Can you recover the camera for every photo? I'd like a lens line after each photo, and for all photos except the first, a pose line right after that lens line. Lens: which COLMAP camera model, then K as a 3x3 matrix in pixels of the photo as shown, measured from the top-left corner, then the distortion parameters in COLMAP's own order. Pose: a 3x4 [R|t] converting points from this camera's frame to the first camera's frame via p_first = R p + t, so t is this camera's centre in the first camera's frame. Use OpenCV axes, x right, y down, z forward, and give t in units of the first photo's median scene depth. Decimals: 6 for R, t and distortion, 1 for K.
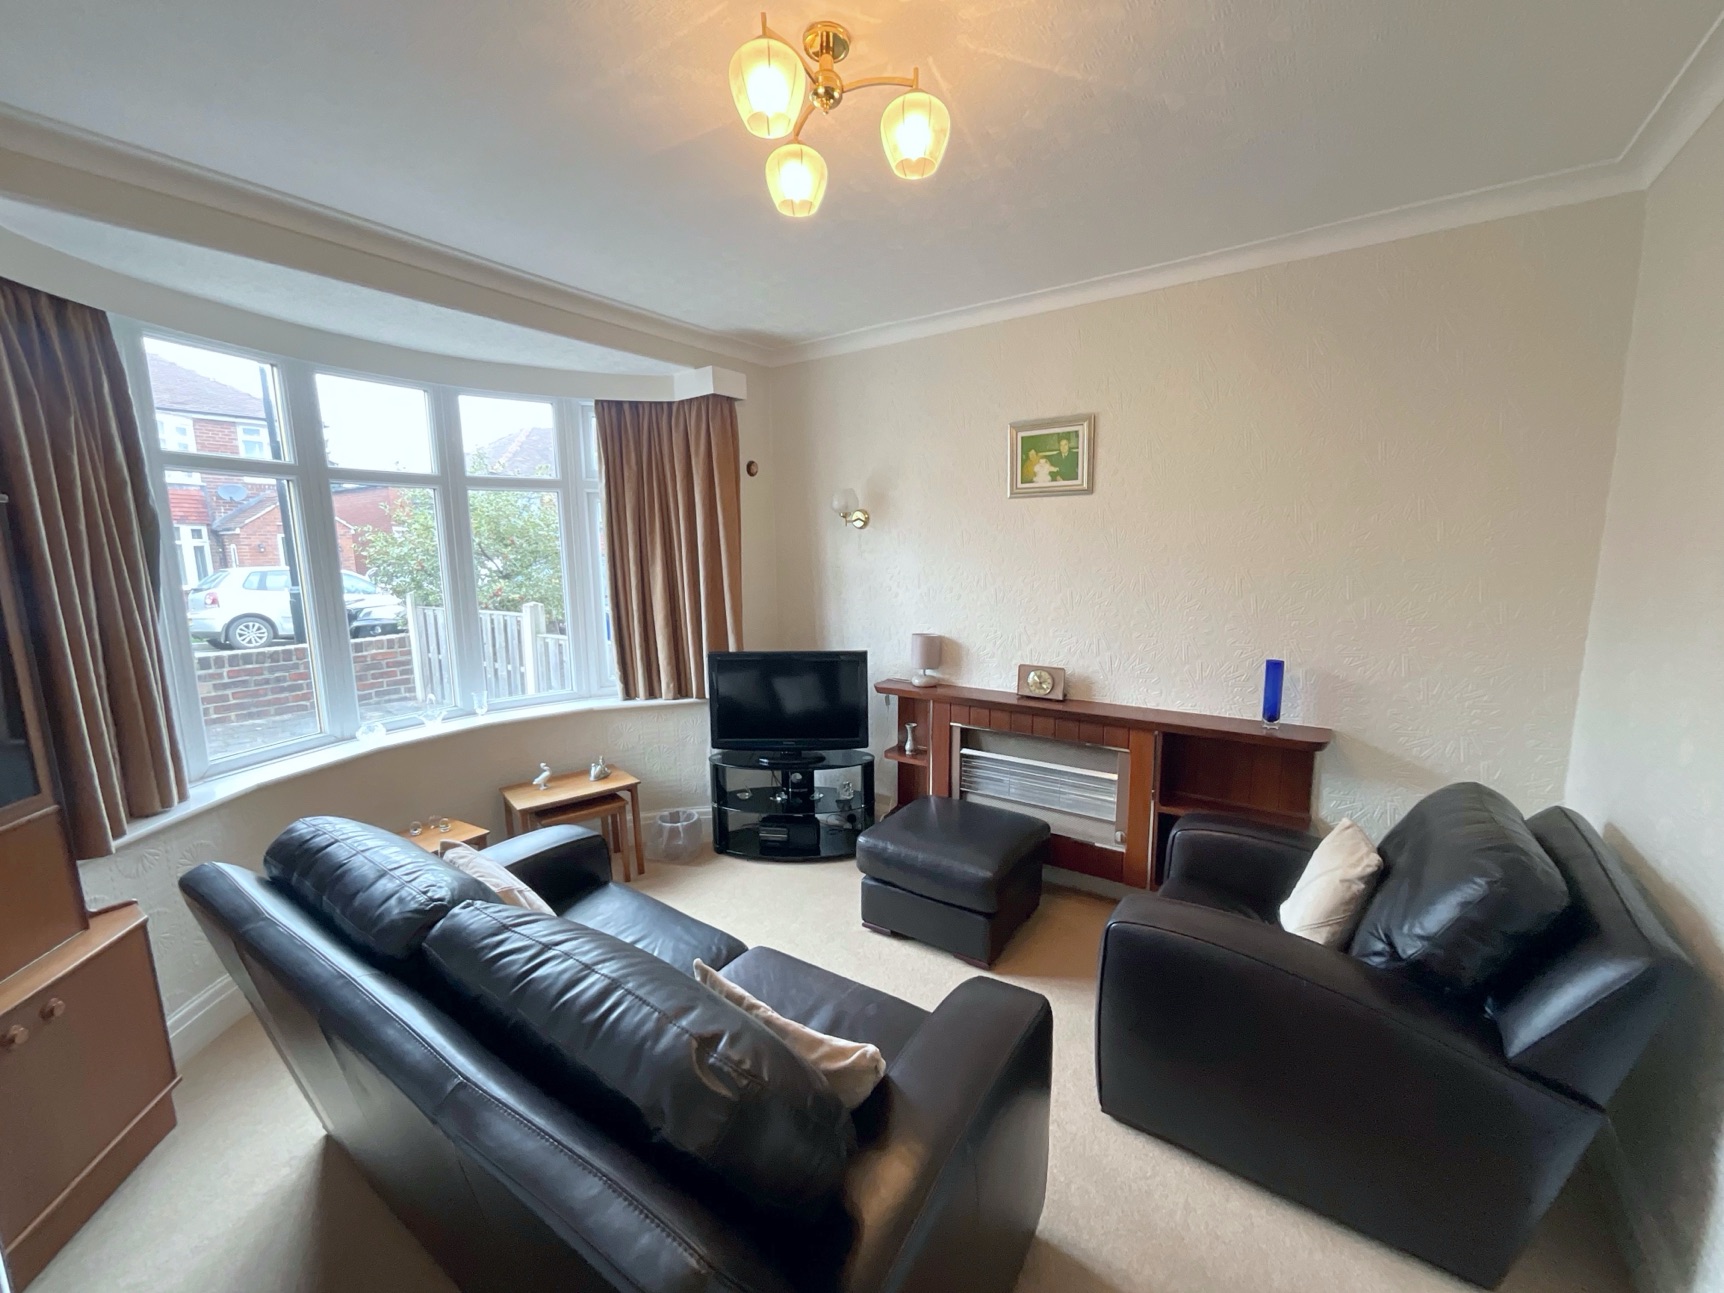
lens RADIAL K [[696.6, 0, 860.6], [0, 696.6, 645.0], [0, 0, 1]] dist [0.000124, -0.001295]
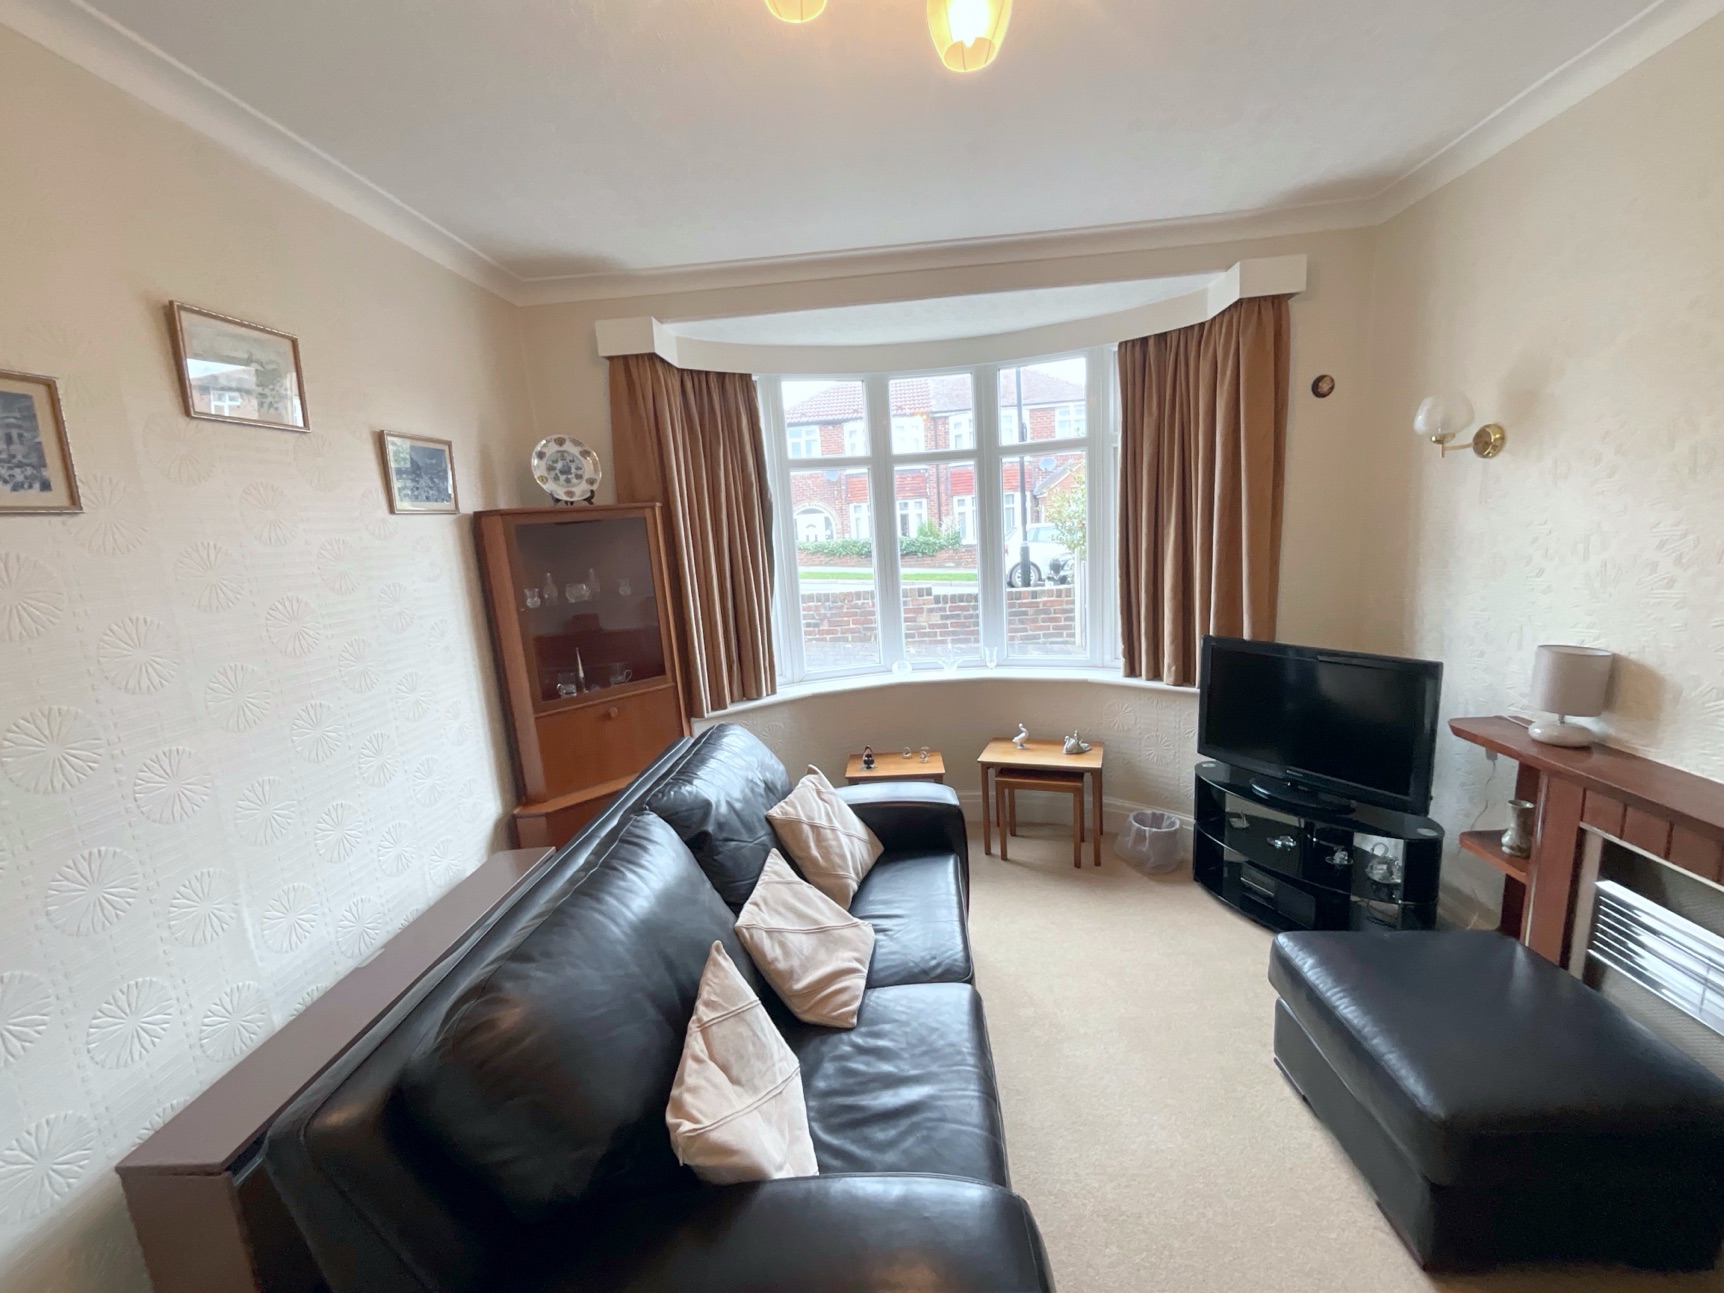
lens RADIAL K [[696.6, 0, 865.2], [0, 696.6, 645.2], [0, 0, 1]] dist [0.000124, -0.001295]
pose [[0.515263, 0.128518, -0.847341, 0.264754], [-0.066264, 0.991707, 0.110120, -0.041279], [0.854466, -0.000592, 0.519507, 0.251809]]
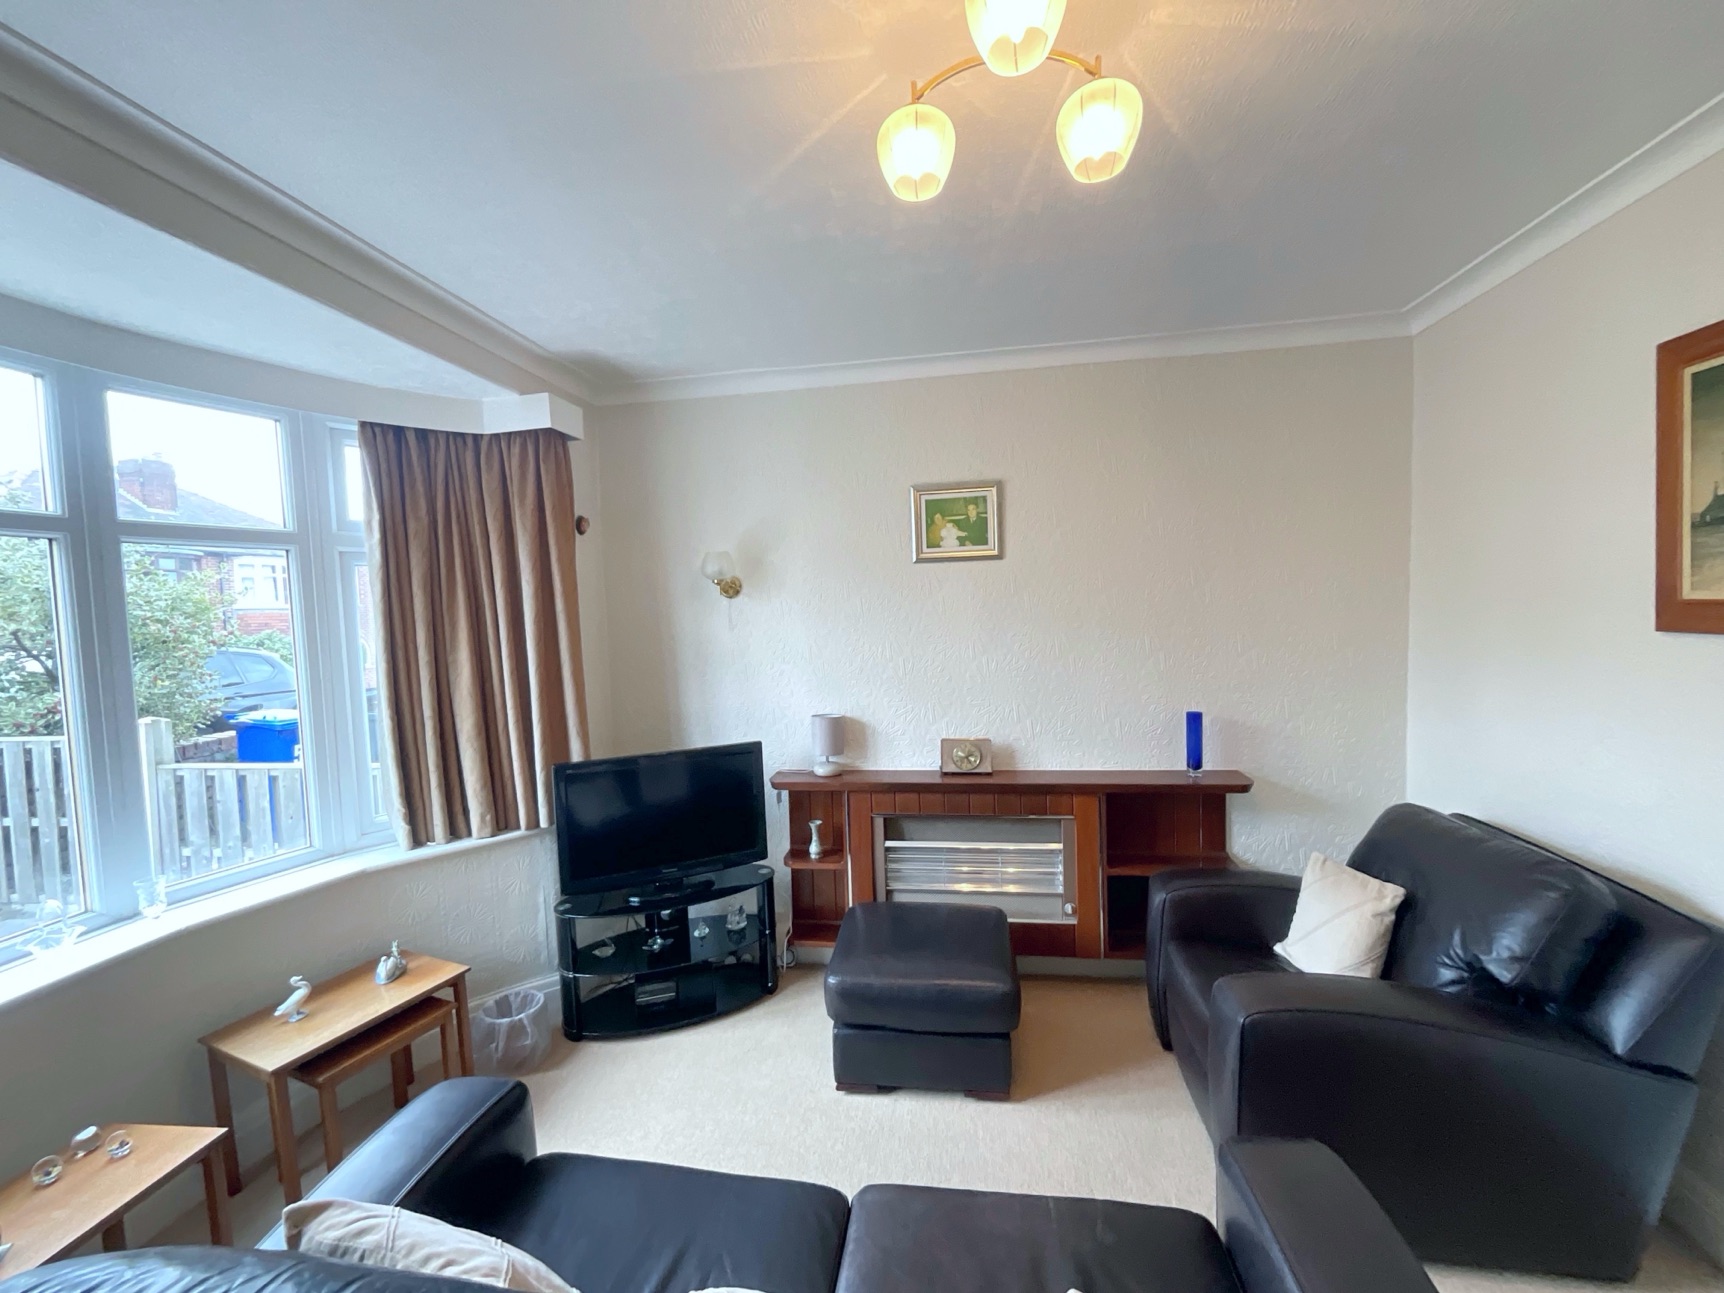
lens RADIAL K [[696.6, 0, 860.0], [0, 696.6, 647.0], [0, 0, 1]] dist [0.000124, -0.001295]
pose [[0.899870, -0.043522, 0.433981, -0.243787], [0.087006, 0.992923, -0.080834, -0.026506], [-0.427392, 0.110499, 0.897288, 0.182796]]
